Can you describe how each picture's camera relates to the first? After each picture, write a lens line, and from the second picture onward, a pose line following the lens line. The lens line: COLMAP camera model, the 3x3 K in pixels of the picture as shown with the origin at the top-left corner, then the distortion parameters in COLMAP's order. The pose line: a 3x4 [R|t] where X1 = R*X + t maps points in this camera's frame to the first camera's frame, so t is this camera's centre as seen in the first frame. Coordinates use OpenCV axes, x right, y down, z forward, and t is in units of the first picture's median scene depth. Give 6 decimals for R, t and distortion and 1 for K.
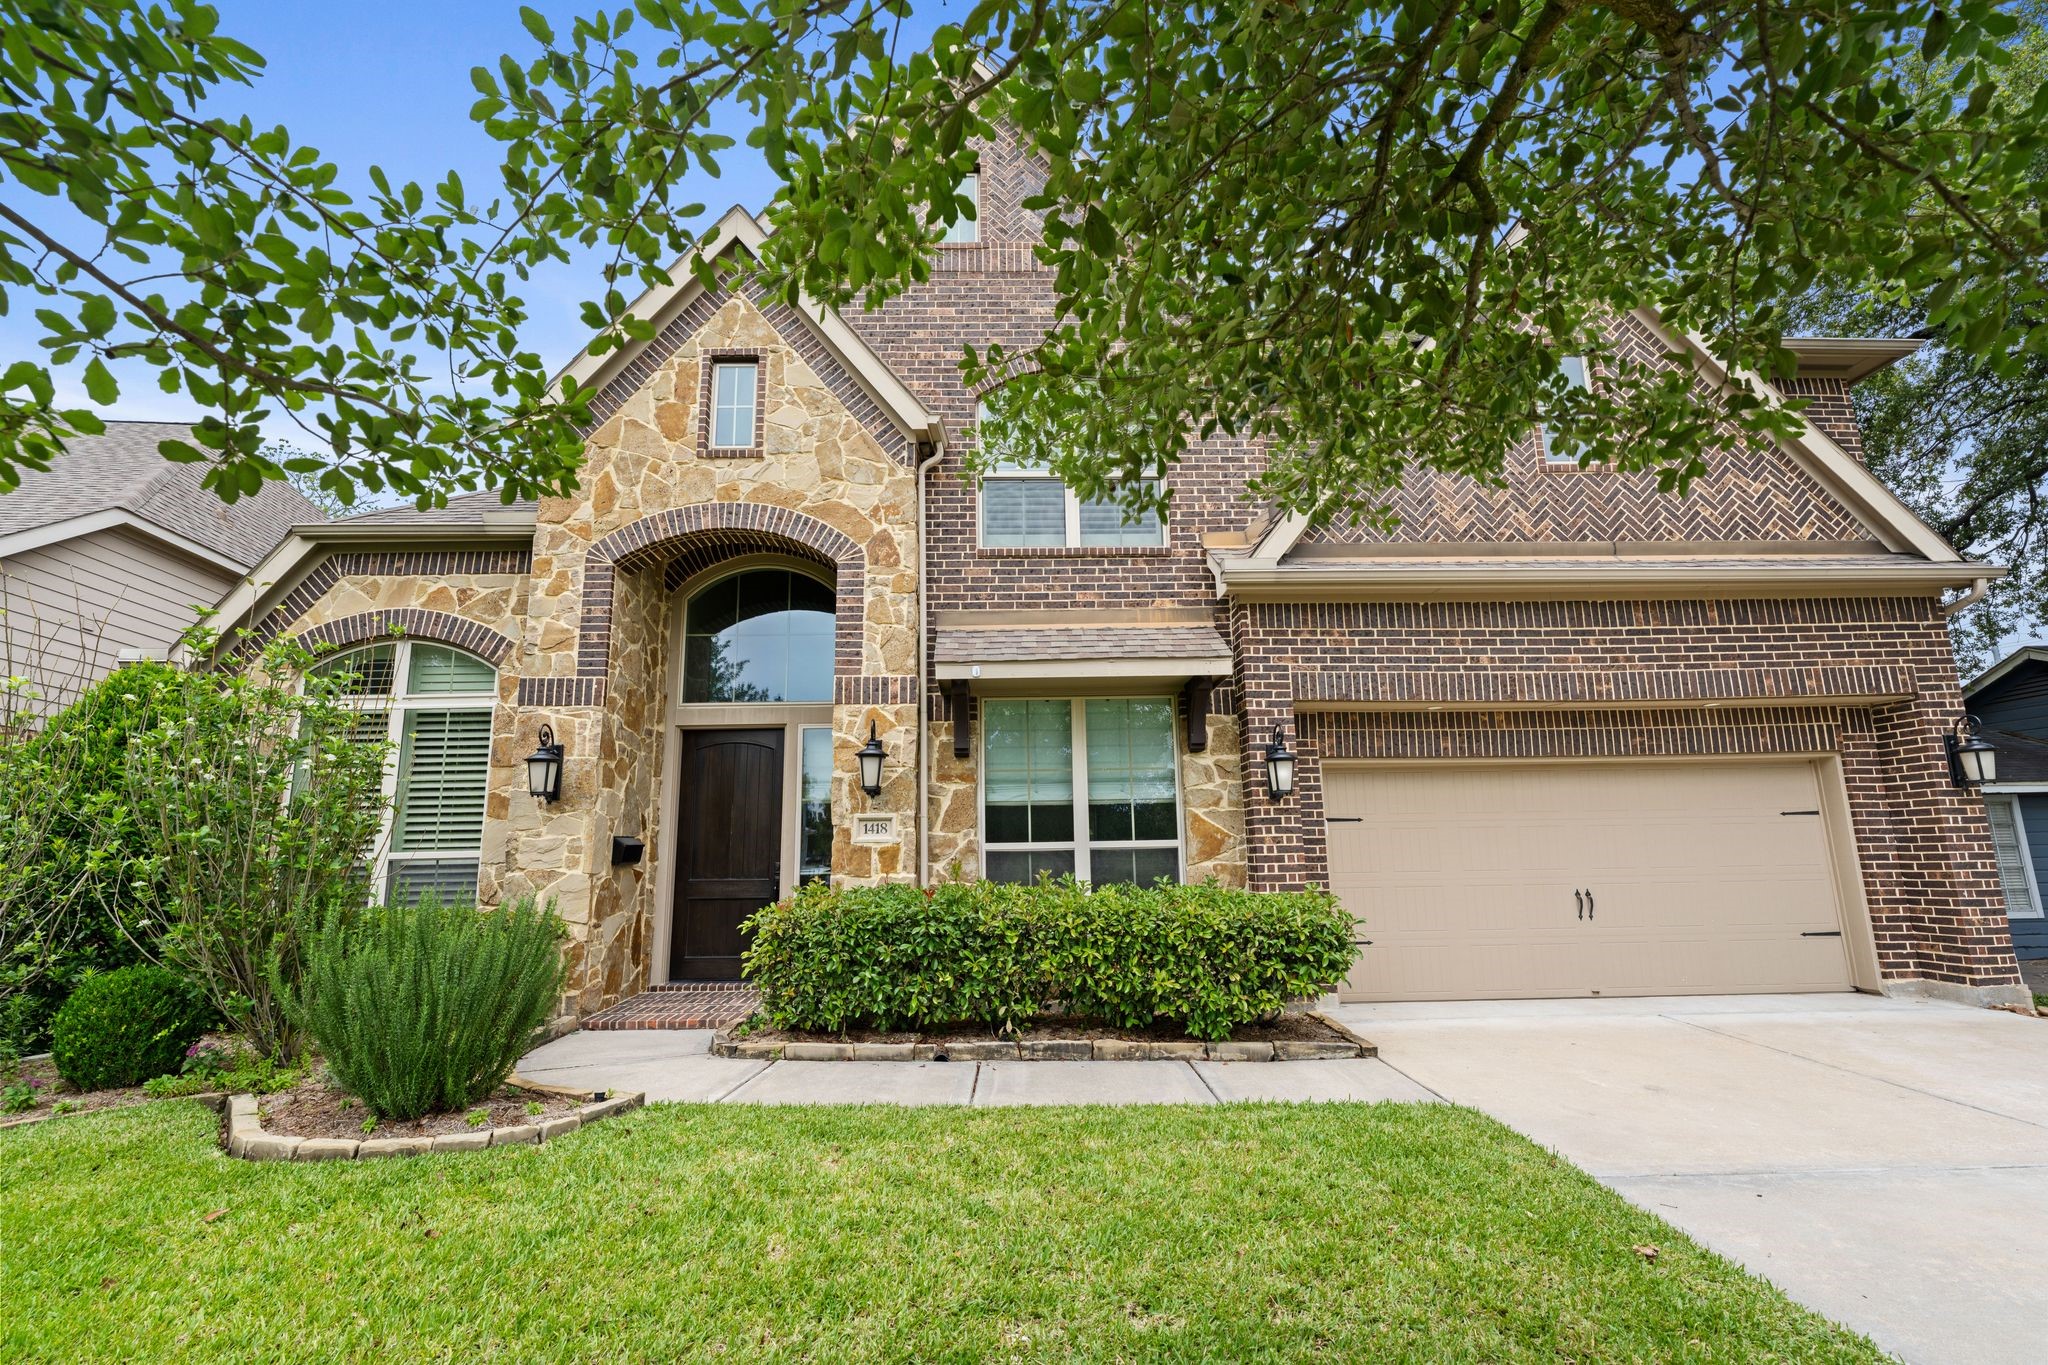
lens RADIAL K [[938.9, 0, 1023.9], [0, 938.9, 679.9], [0, 0, 1]] dist [-0.010604, 0.000502]
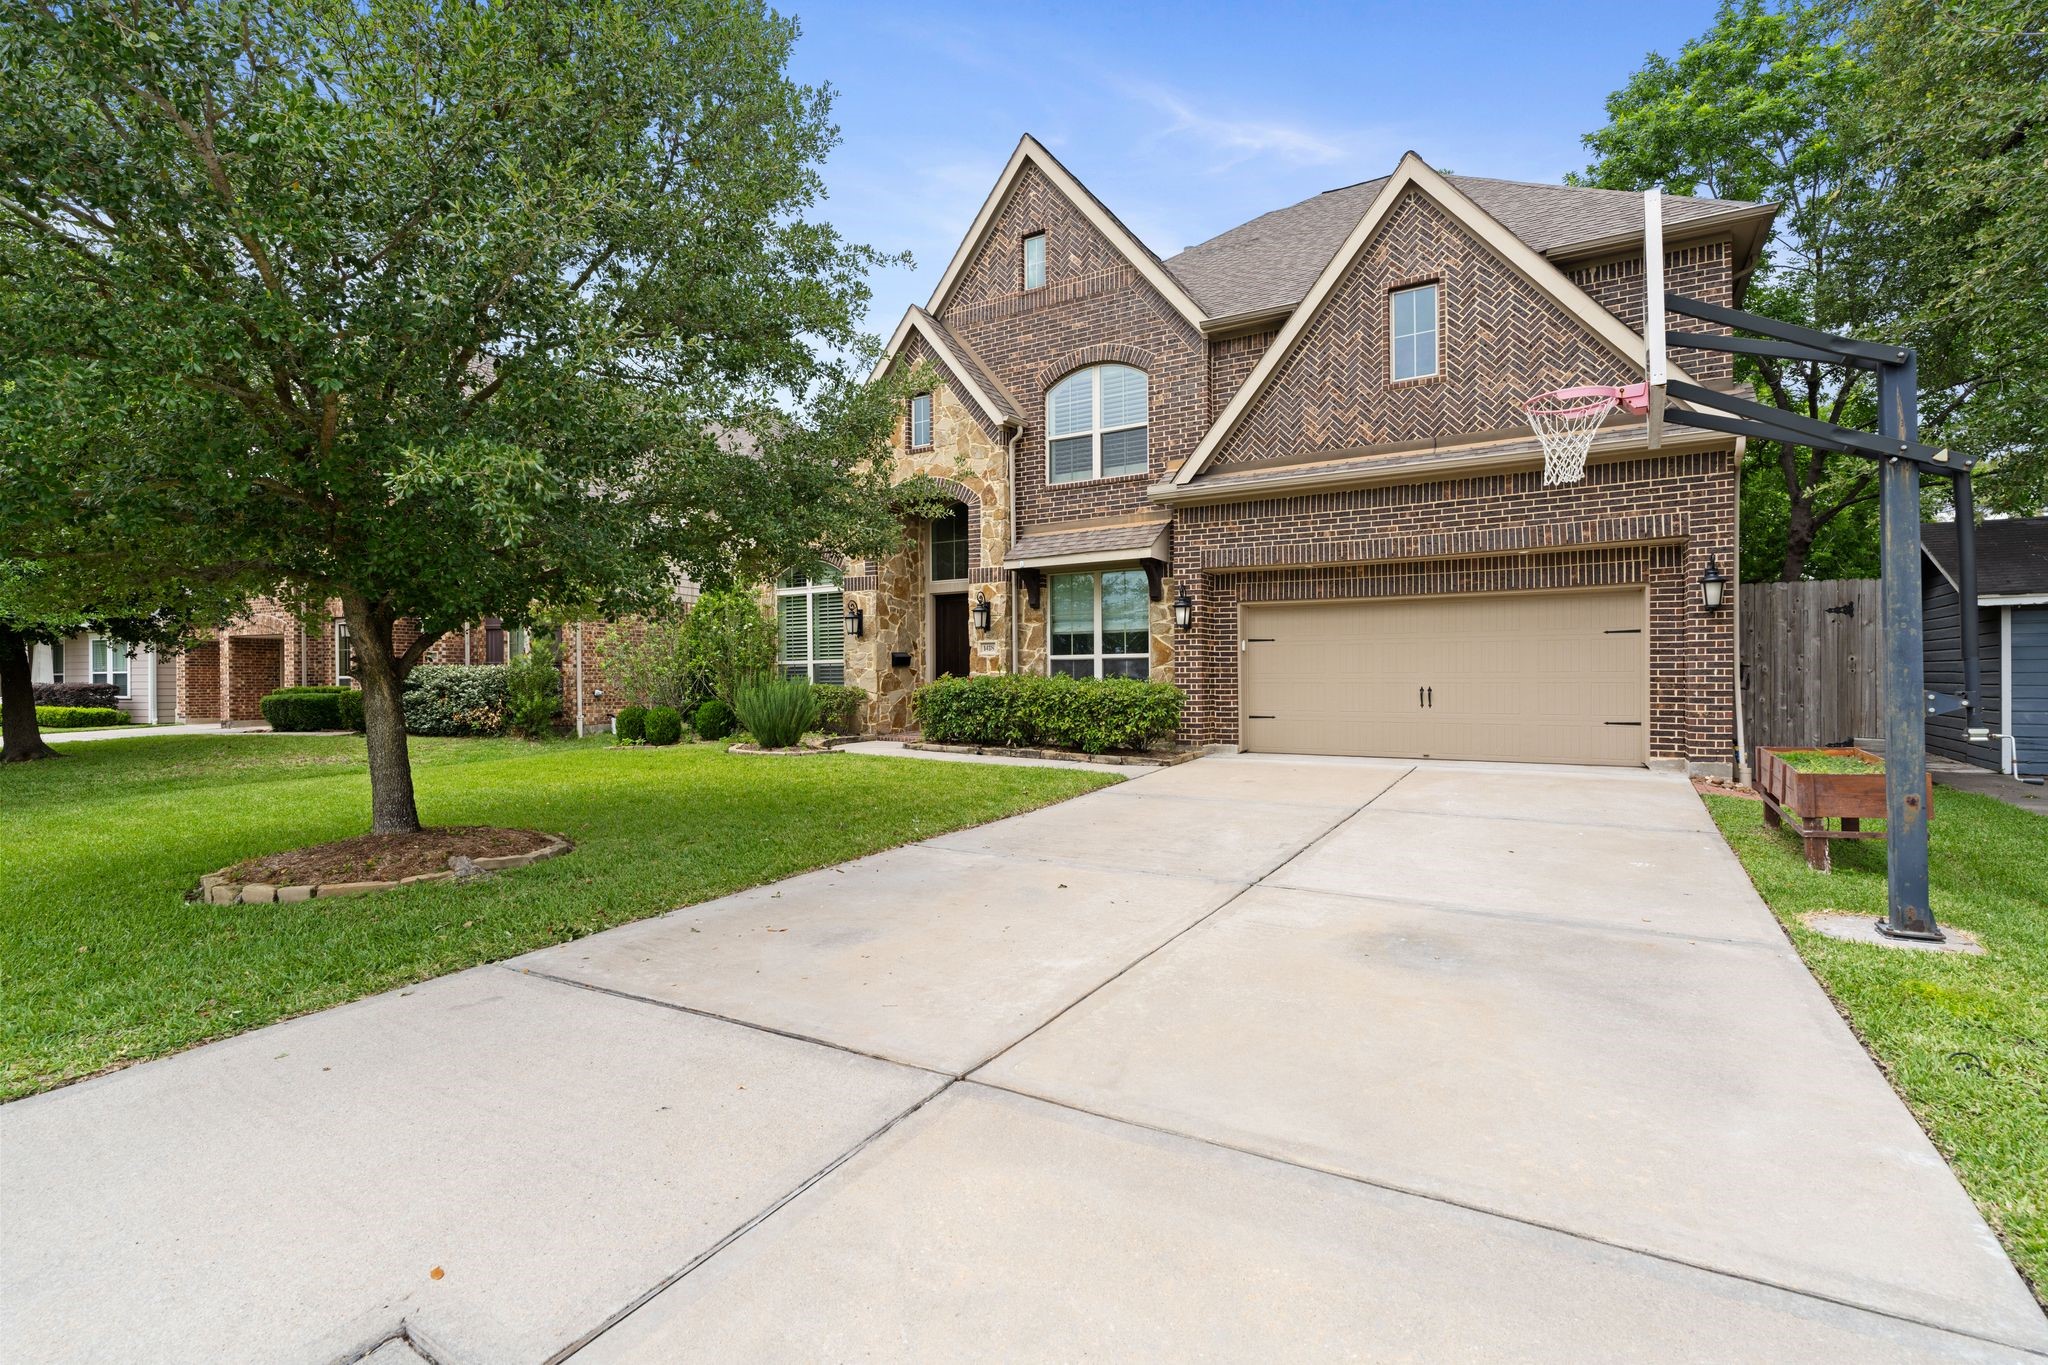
lens RADIAL K [[938.9, 0, 1017.2], [0, 938.9, 693.8], [0, 0, 1]] dist [-0.010604, 0.000502]
pose [[0.841148, 0.019526, -0.540452, 0.880172], [0.095856, 0.978142, 0.184527, -0.093854], [0.532242, -0.207020, 0.820891, -0.537254]]
